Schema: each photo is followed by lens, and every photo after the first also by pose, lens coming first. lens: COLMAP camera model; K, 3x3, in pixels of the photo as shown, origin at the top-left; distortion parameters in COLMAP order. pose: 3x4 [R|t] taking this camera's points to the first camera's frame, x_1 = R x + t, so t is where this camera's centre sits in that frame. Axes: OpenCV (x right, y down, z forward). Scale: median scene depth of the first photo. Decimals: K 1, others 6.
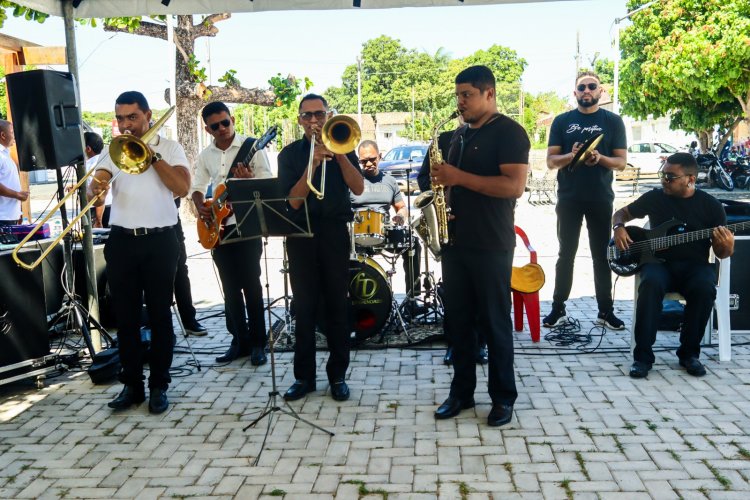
lens RADIAL K [[803.2, 0, 367.3], [0, 803.2, 245.4], [0, 0, 1]] dist [-0.010210, 0.000000]
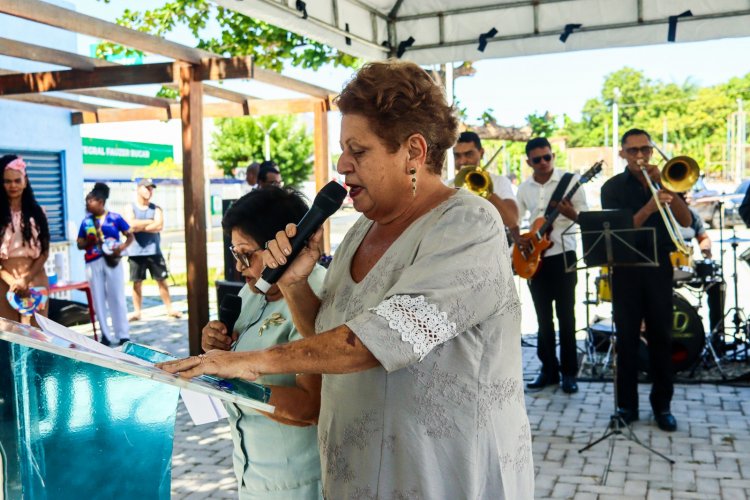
lens RADIAL K [[803.2, 0, 375.9], [0, 803.2, 250.8], [0, 0, 1]] dist [-0.010210, 0.000000]
pose [[0.960231, 0.007336, -0.279109, -0.095347], [-0.018107, 0.999187, -0.036032, 0.009834], [0.278617, 0.039653, 0.959583, -0.065478]]
